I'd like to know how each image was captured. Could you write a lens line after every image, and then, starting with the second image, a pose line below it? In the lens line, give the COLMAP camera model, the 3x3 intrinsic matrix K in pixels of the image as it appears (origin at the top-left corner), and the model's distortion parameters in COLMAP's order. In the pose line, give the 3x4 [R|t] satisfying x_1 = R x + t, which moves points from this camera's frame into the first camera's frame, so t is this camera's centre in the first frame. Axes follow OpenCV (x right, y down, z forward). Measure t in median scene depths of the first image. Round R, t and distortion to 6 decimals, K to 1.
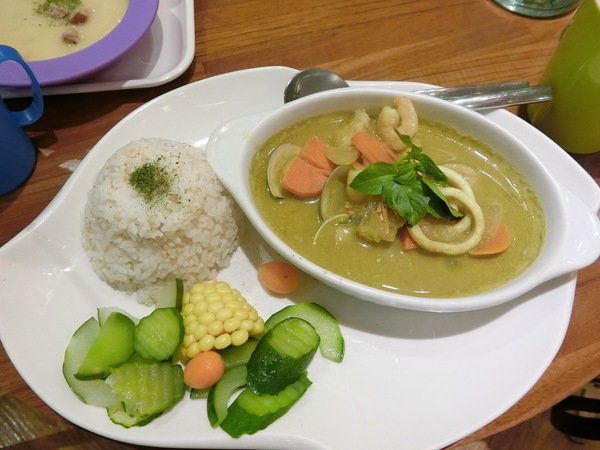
lens RADIAL K [[448.4, 0, 299.6], [0, 448.4, 223.3], [0, 0, 1]] dist [-0.022183, -0.001659]
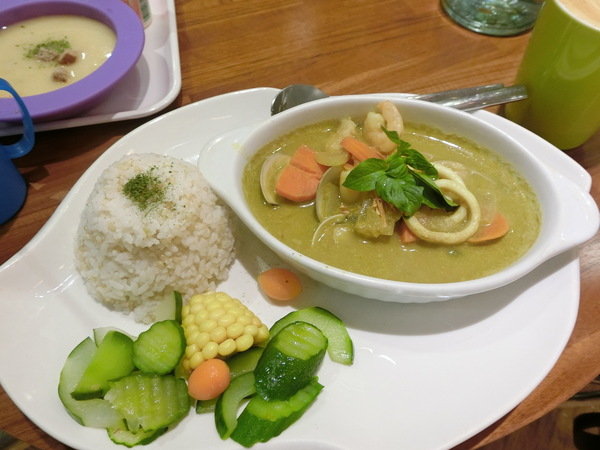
lens RADIAL K [[448.4, 0, 299.6], [0, 448.4, 224.9], [0, 0, 1]] dist [-0.022183, -0.001659]
pose [[0.996419, -0.080554, 0.025714, -0.018449], [0.083243, 0.987892, -0.130918, 0.126286], [-0.014857, 0.132590, 0.991060, 0.015376]]
